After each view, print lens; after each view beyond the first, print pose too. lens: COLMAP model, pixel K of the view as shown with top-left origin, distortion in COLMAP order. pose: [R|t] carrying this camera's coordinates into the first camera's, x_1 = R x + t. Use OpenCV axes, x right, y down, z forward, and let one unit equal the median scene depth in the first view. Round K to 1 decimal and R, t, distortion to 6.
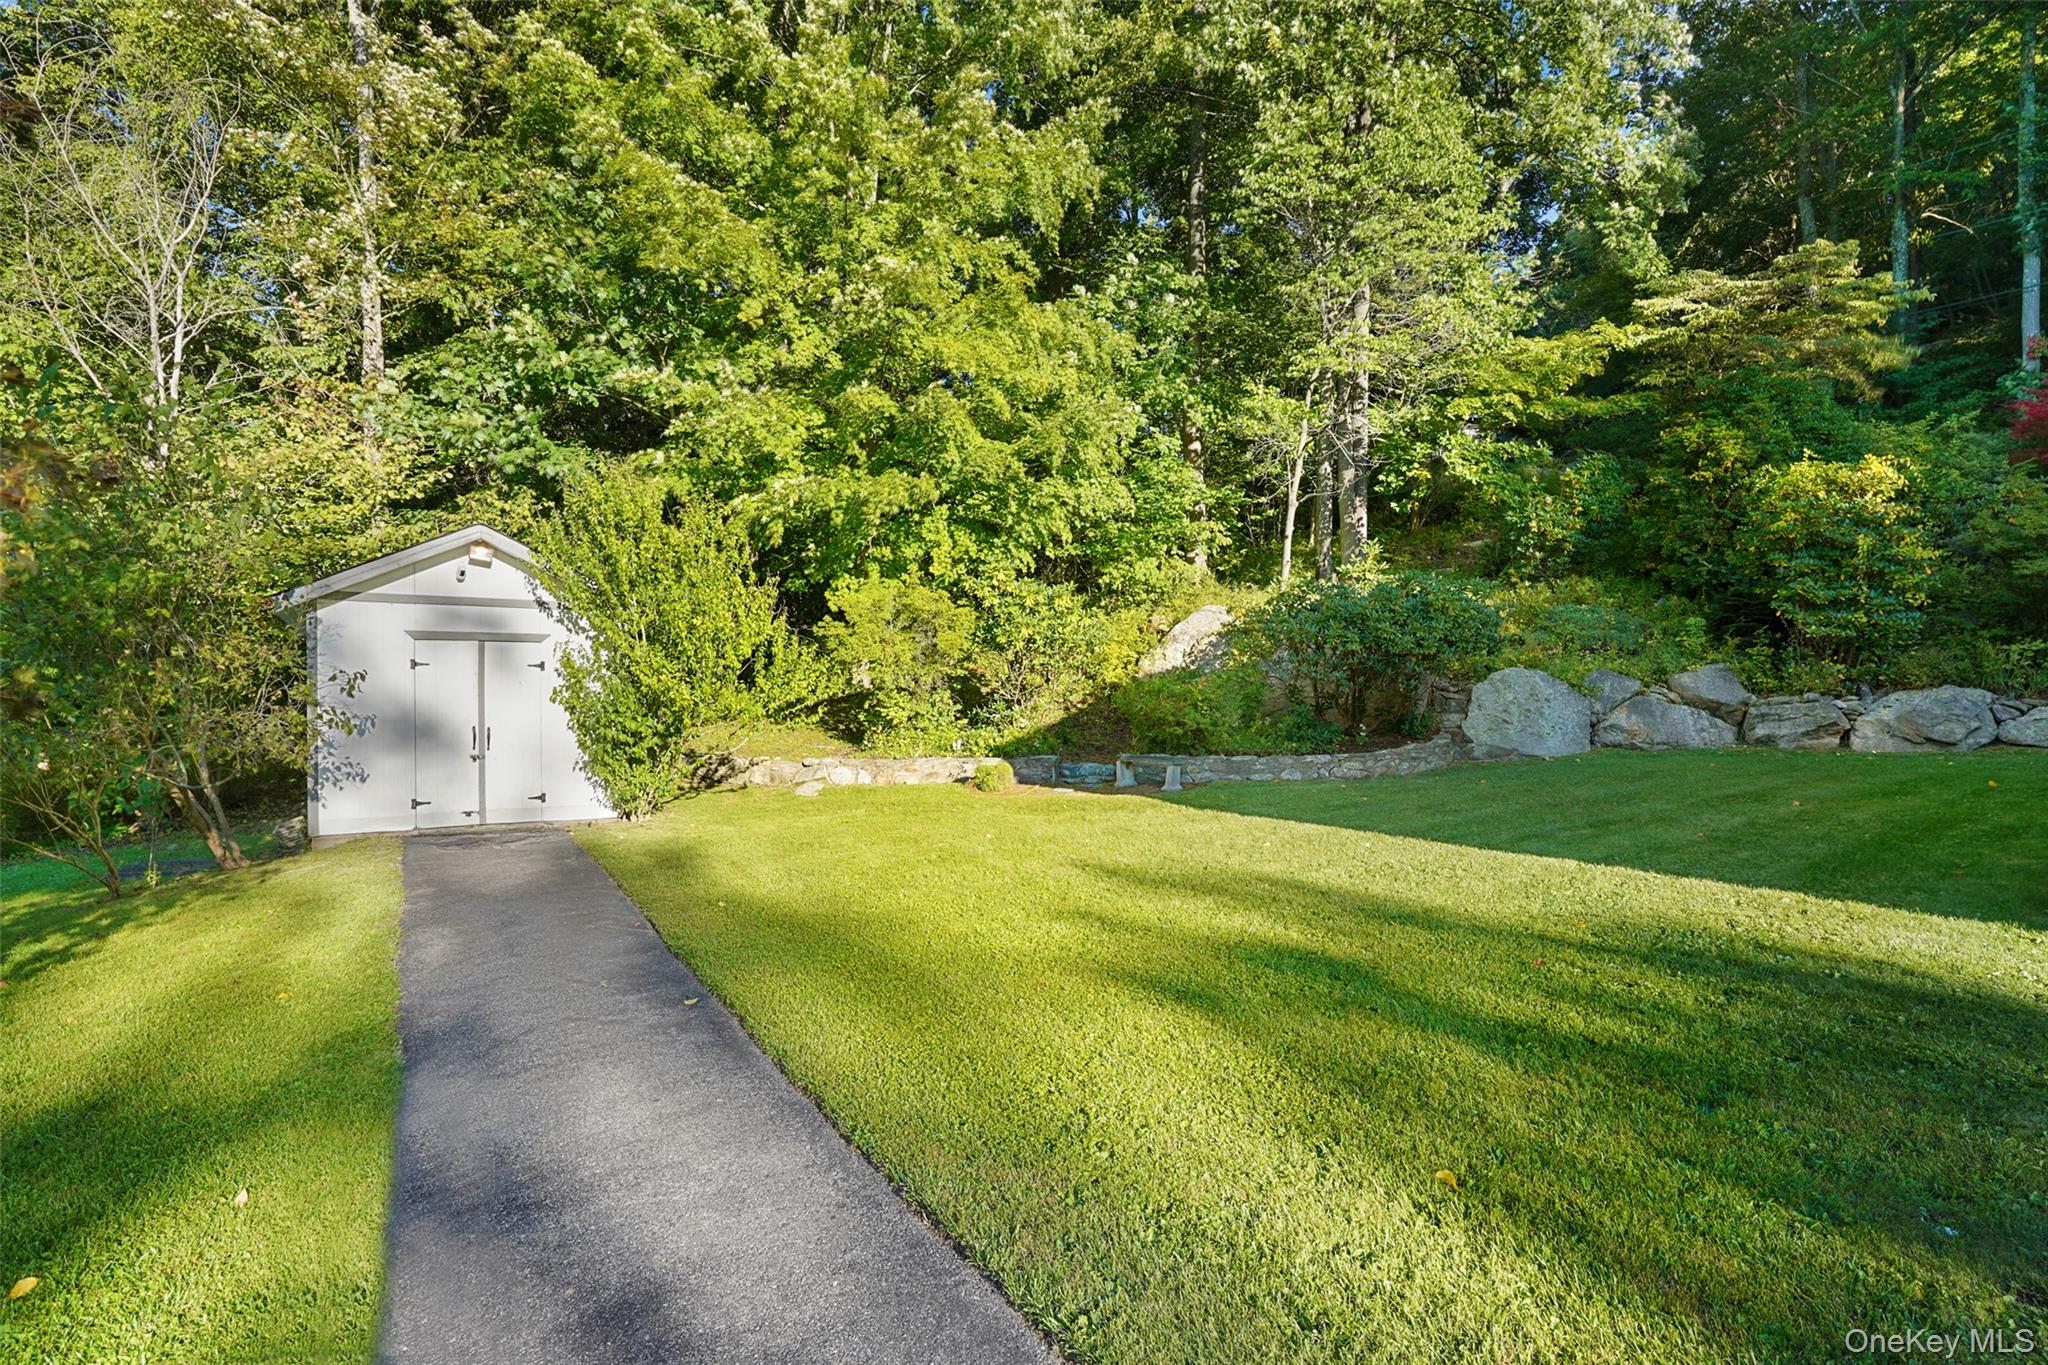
lens RADIAL K [[960.3, 0, 1024.0], [0, 960.3, 682.5], [0, 0, 1]] dist [-0.000718, 0.000105]
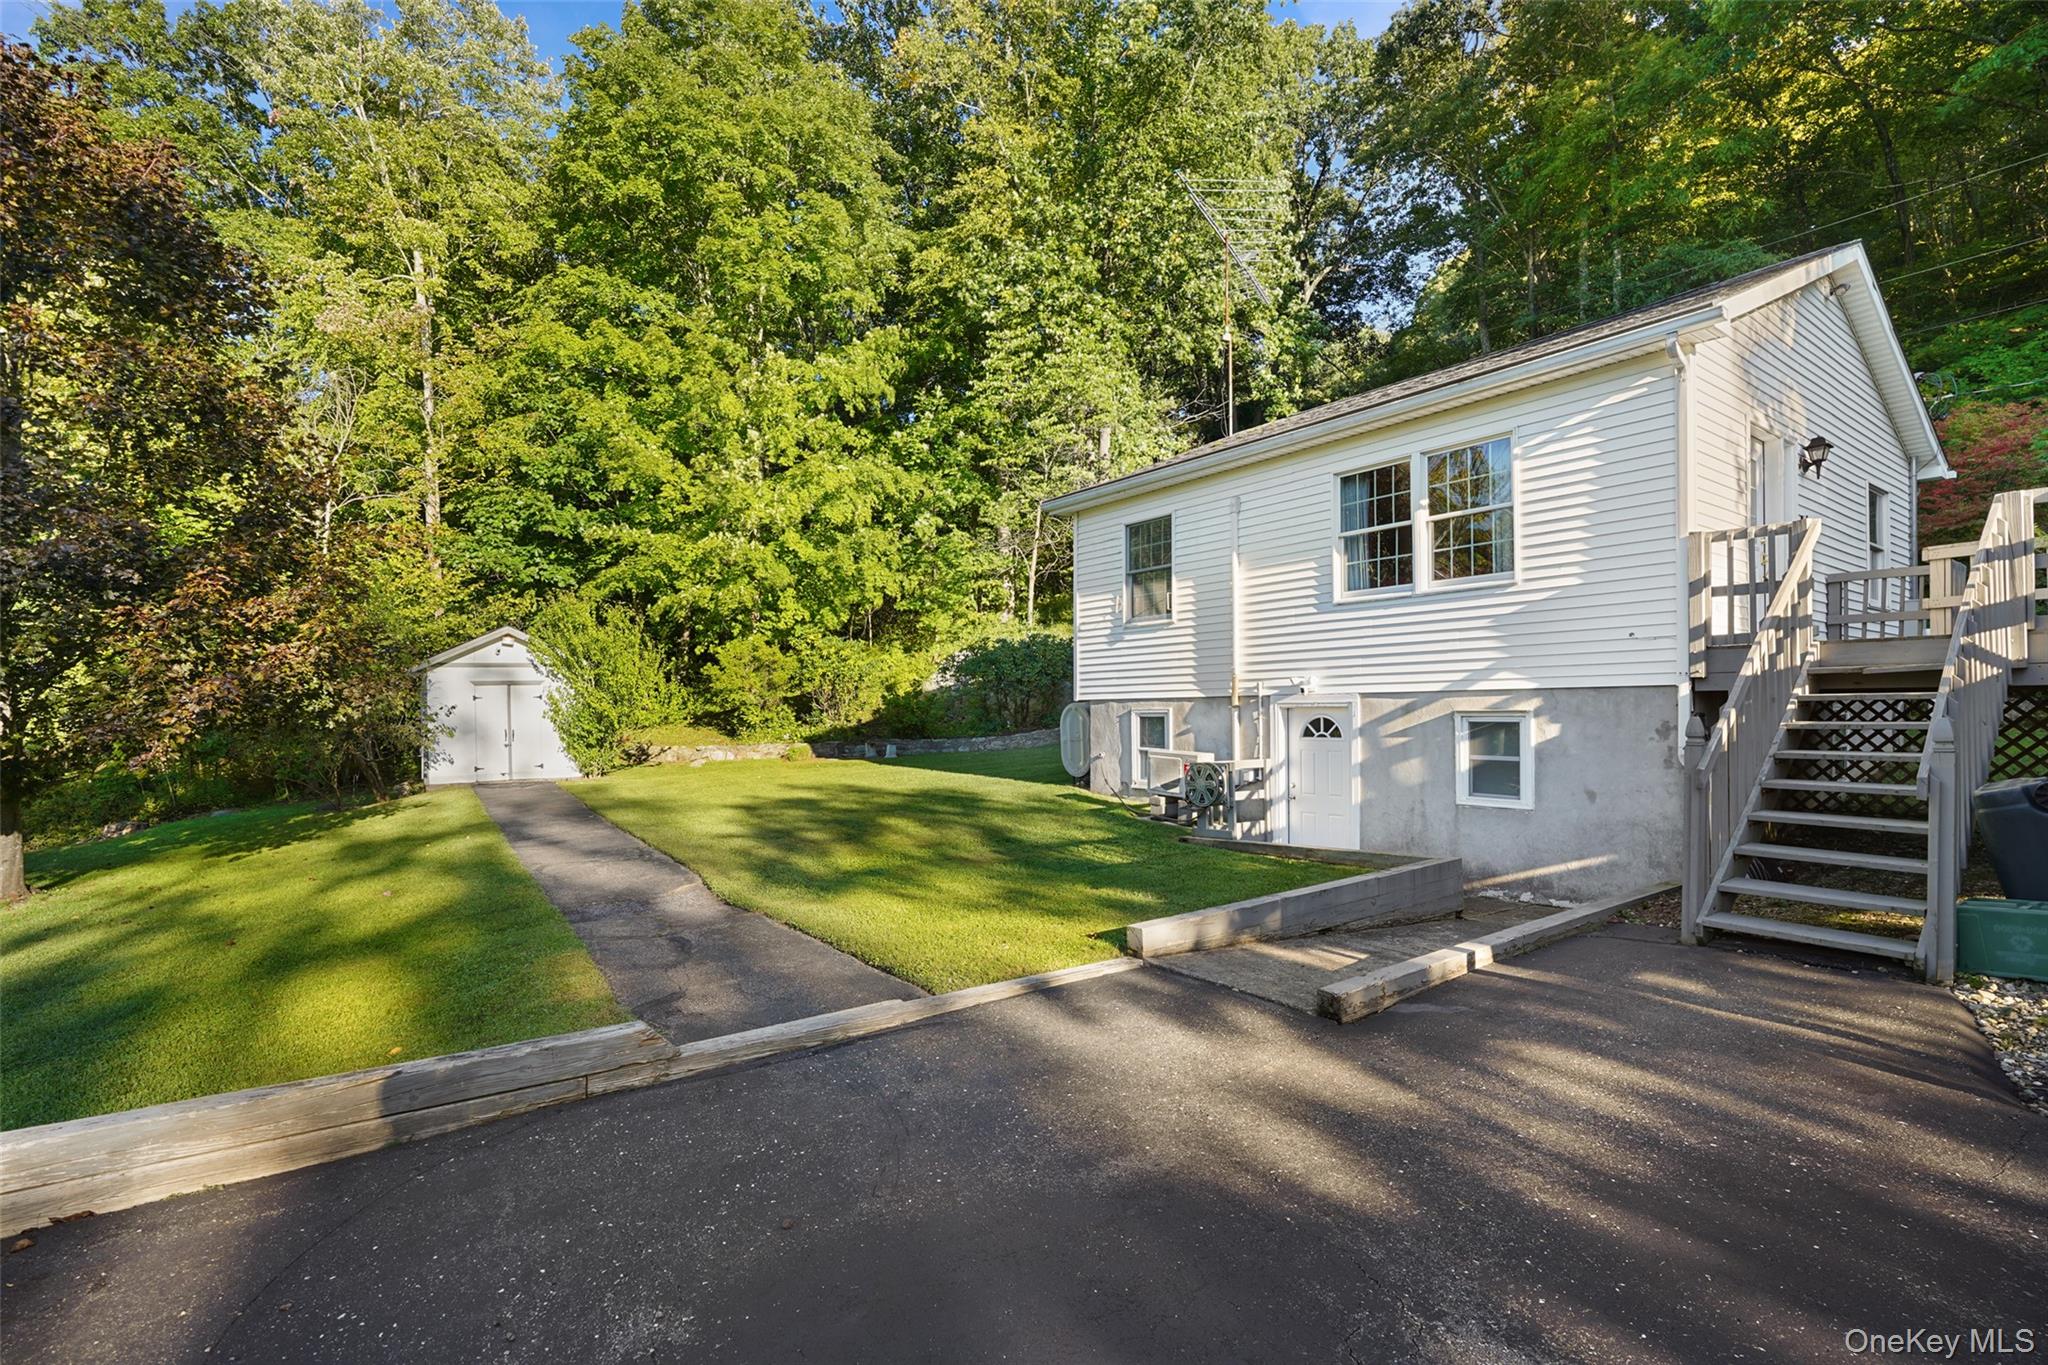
lens RADIAL K [[930.9, 0, 1028.0], [0, 930.9, 698.0], [0, 0, 1]] dist [-0.000682, 0.000593]
pose [[0.999773, -0.019303, 0.009022, 0.372140], [0.019198, 0.999749, 0.011510, -0.015397], [-0.009242, -0.011334, 0.999893, -0.708069]]
